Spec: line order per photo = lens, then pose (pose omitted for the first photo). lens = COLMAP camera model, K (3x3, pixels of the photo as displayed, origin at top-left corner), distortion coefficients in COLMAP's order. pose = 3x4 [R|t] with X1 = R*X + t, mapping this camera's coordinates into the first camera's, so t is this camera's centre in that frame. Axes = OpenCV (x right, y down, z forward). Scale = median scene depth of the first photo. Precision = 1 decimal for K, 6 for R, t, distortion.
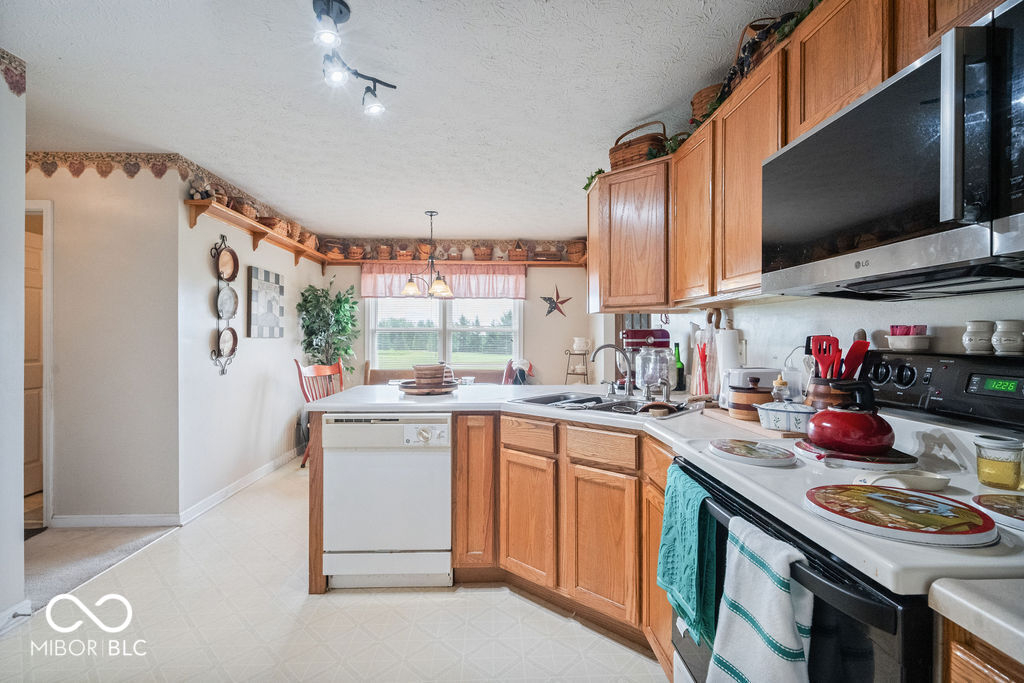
lens RADIAL K [[467.4, 0, 514.7], [0, 467.4, 341.2], [0, 0, 1]] dist [-0.000208, -0.000276]
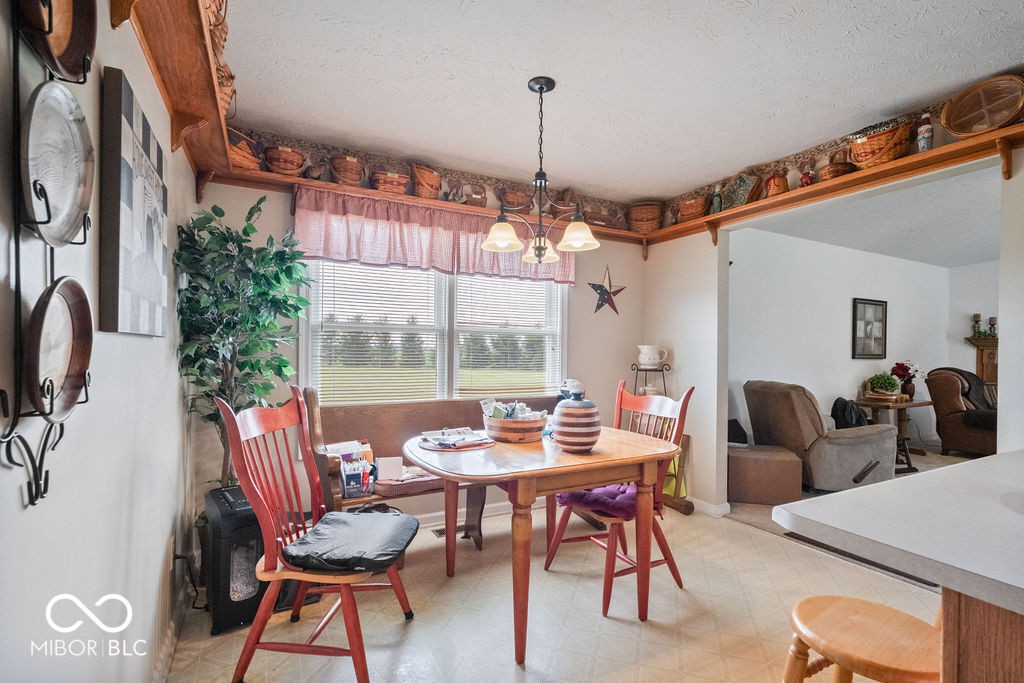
lens RADIAL K [[467.4, 0, 498.2], [0, 467.4, 354.8], [0, 0, 1]] dist [-0.000208, -0.000276]
pose [[0.902167, 0.001897, 0.431383, -0.341713], [-0.004944, 0.999970, 0.005942, 0.002313], [-0.431359, -0.007493, 0.902149, 0.466174]]
